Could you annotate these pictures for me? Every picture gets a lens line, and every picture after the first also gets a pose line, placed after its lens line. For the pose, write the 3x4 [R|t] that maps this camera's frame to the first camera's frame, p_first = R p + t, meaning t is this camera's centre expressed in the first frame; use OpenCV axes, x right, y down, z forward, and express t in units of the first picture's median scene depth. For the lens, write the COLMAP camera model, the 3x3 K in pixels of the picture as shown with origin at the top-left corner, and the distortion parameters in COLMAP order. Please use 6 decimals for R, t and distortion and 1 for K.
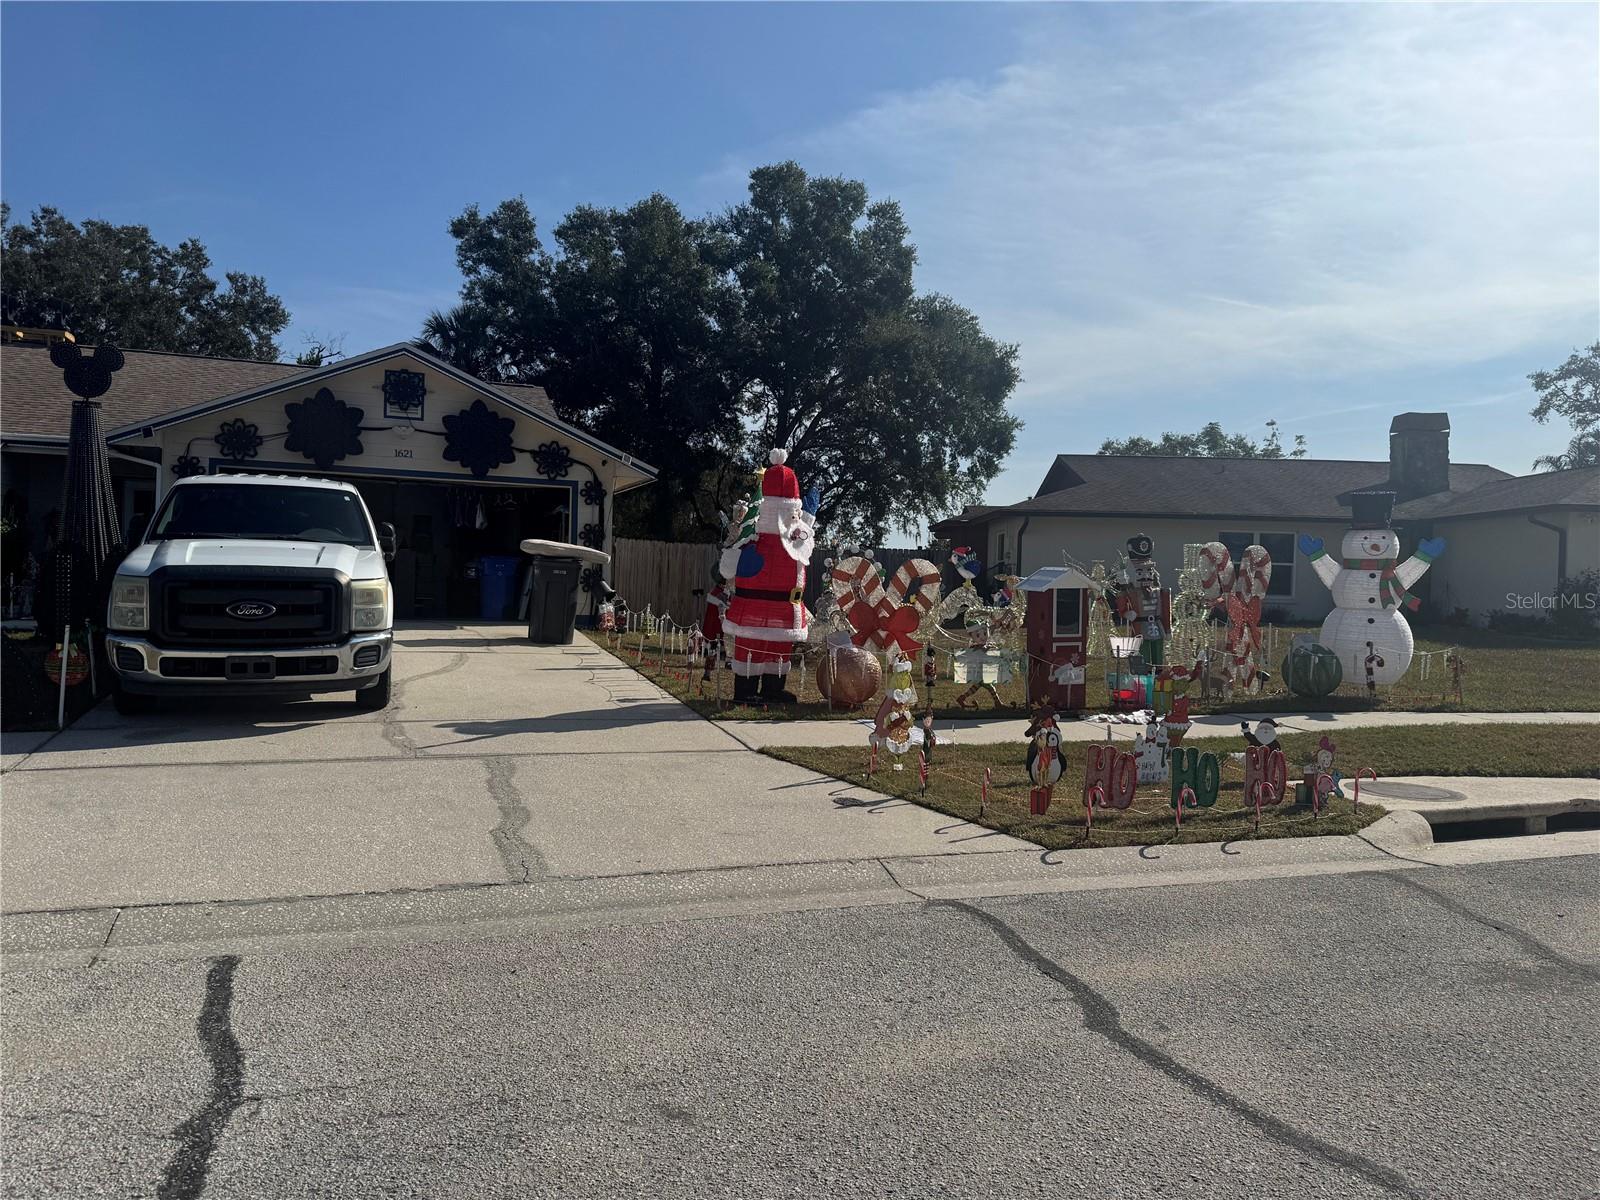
lens RADIAL K [[1135.0, 0, 792.9], [0, 1135.0, 601.2], [0, 0, 1]] dist [0.052874, -0.071744]
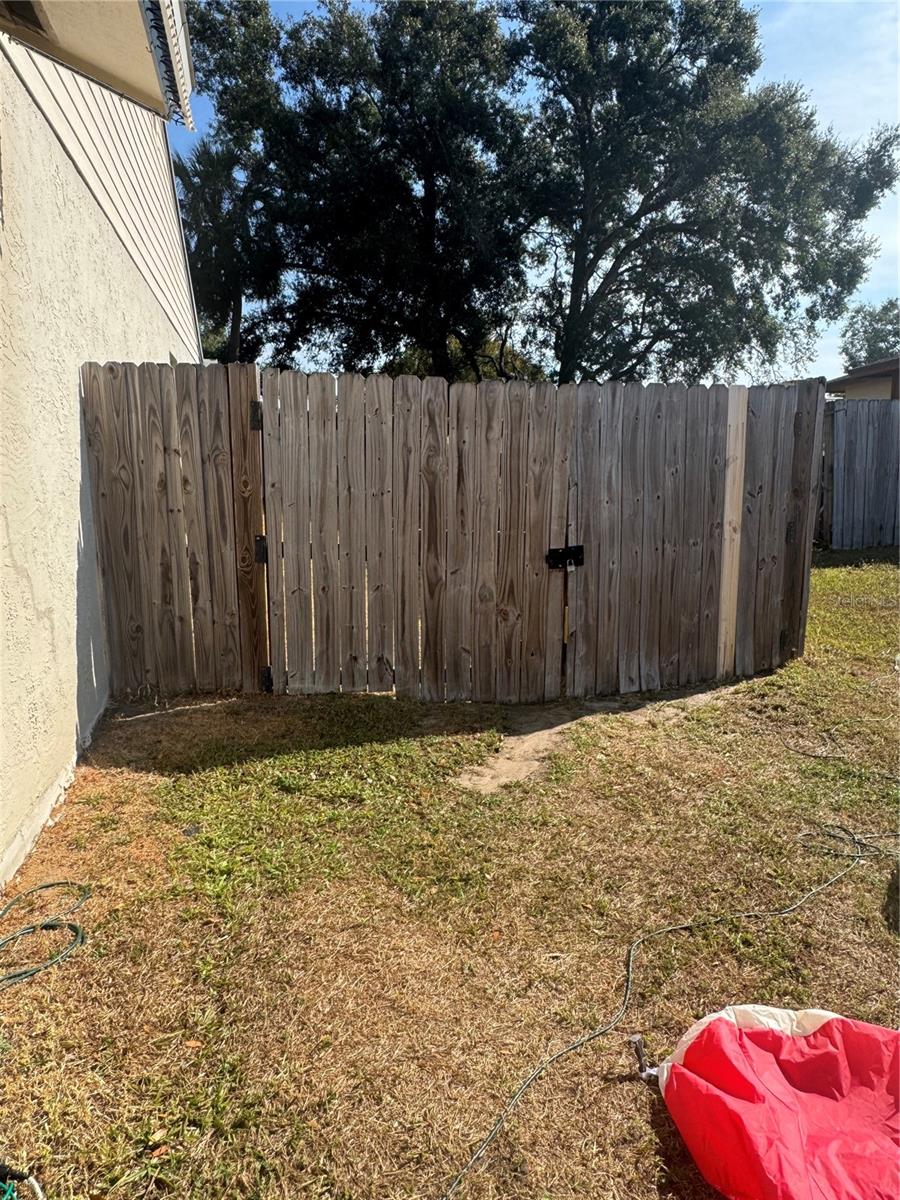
lens RADIAL K [[769.9, 0, 450.6], [0, 769.9, 611.9], [0, 0, 1]] dist [-0.026934, 0.005876]
pose [[0.993649, -0.011117, -0.111972, -0.090947], [0.032577, 0.980913, 0.191698, -0.032510], [0.107704, -0.194128, 0.975046, 0.807565]]
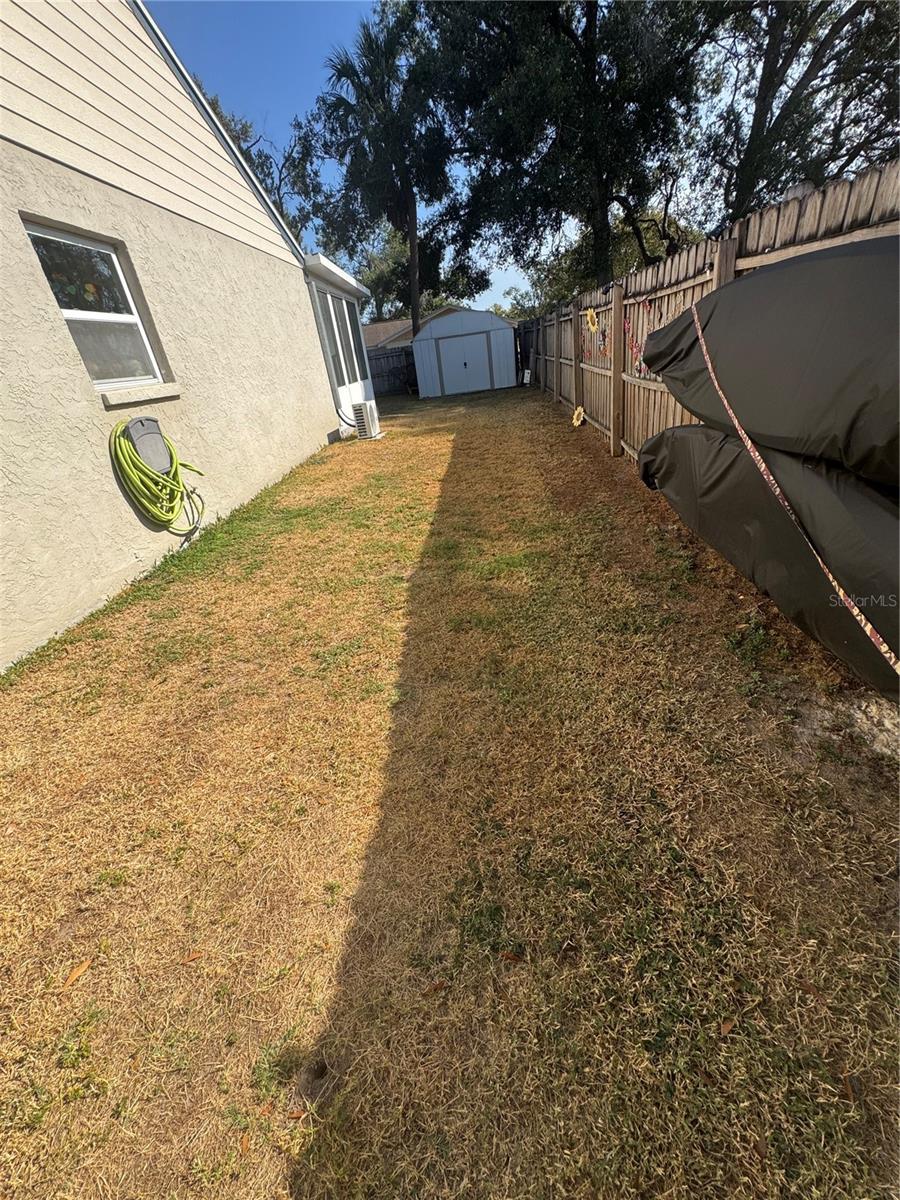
lens RADIAL K [[484.8, 0, 450.6], [0, 484.8, 598.3], [0, 0, 1]] dist [-0.003465, 0.000500]
pose [[0.909238, 0.048451, -0.413446, -0.106914], [0.149366, 0.889092, 0.432671, -0.034953], [0.388555, -0.455156, 0.801160, 1.074119]]
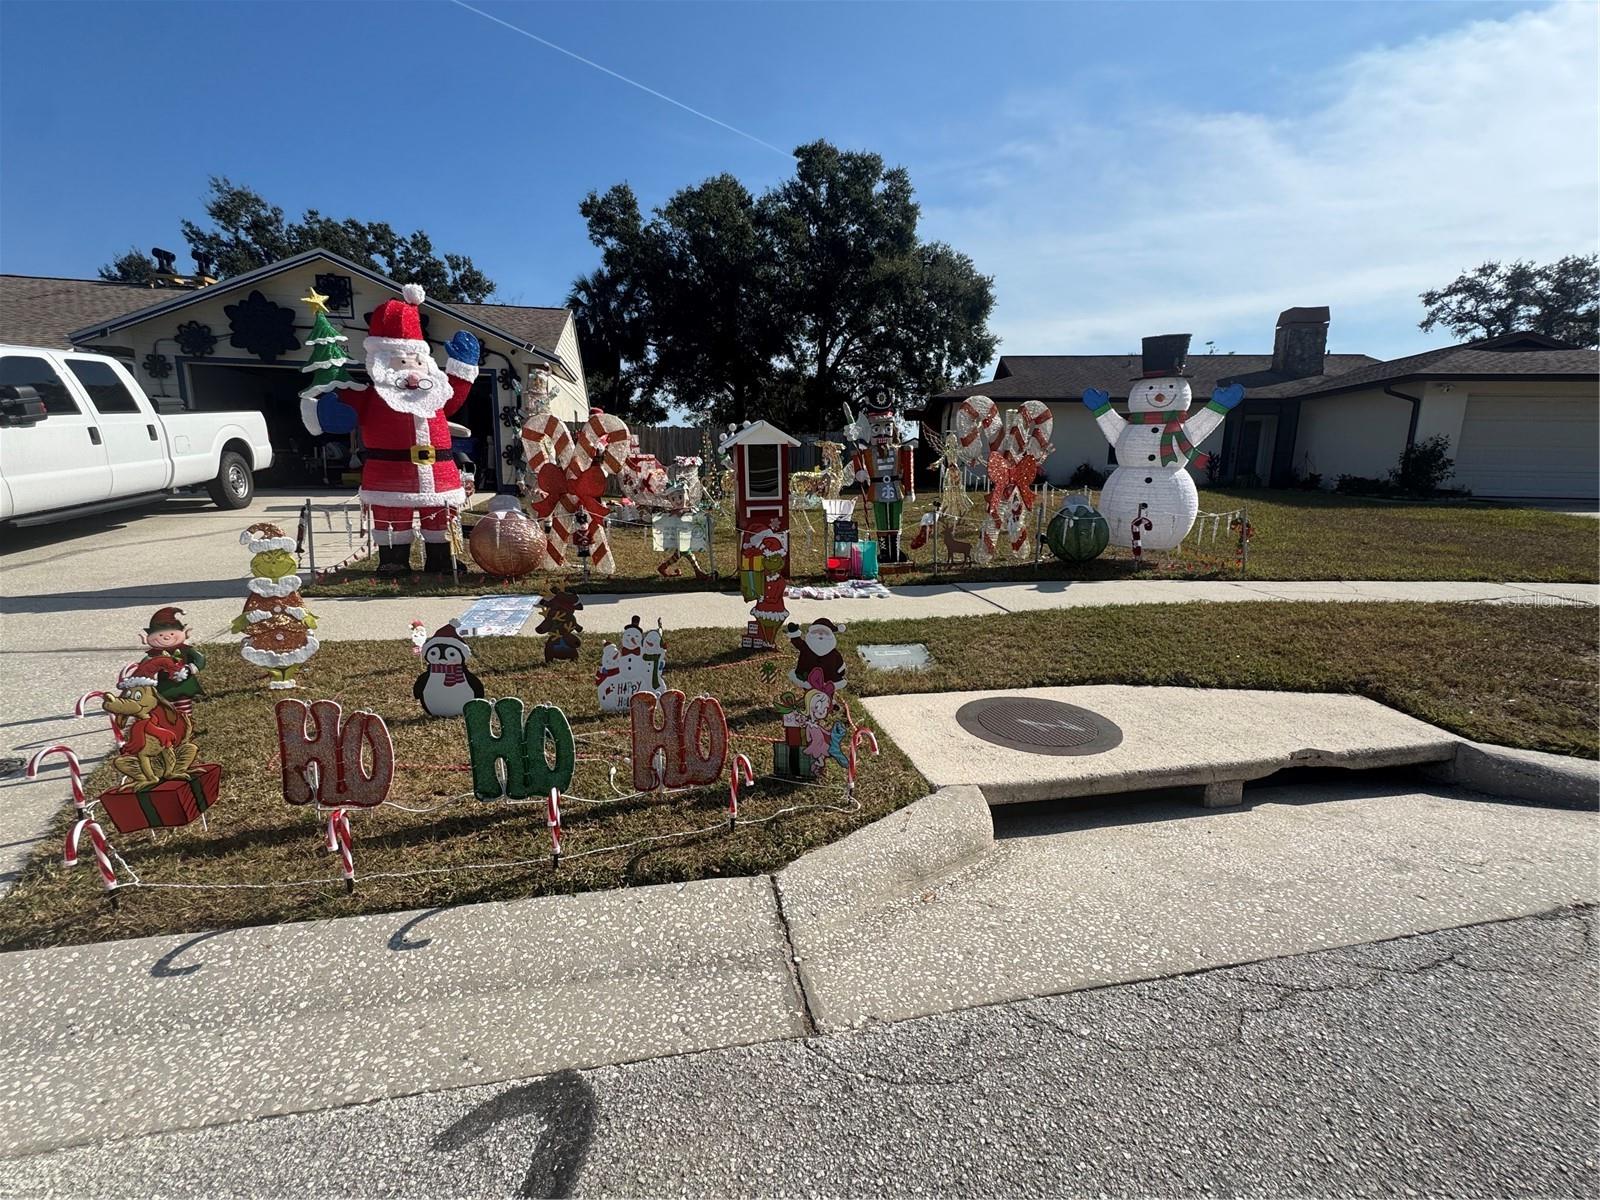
lens RADIAL K [[692.7, 0, 802.2], [0, 692.7, 600.1], [0, 0, 1]] dist [-0.002993, -0.001627]
pose [[0.990129, 0.014321, -0.139427, 0.185202], [0.009848, 0.985200, 0.171123, 0.008575], [0.139814, -0.170807, 0.975334, 0.241187]]
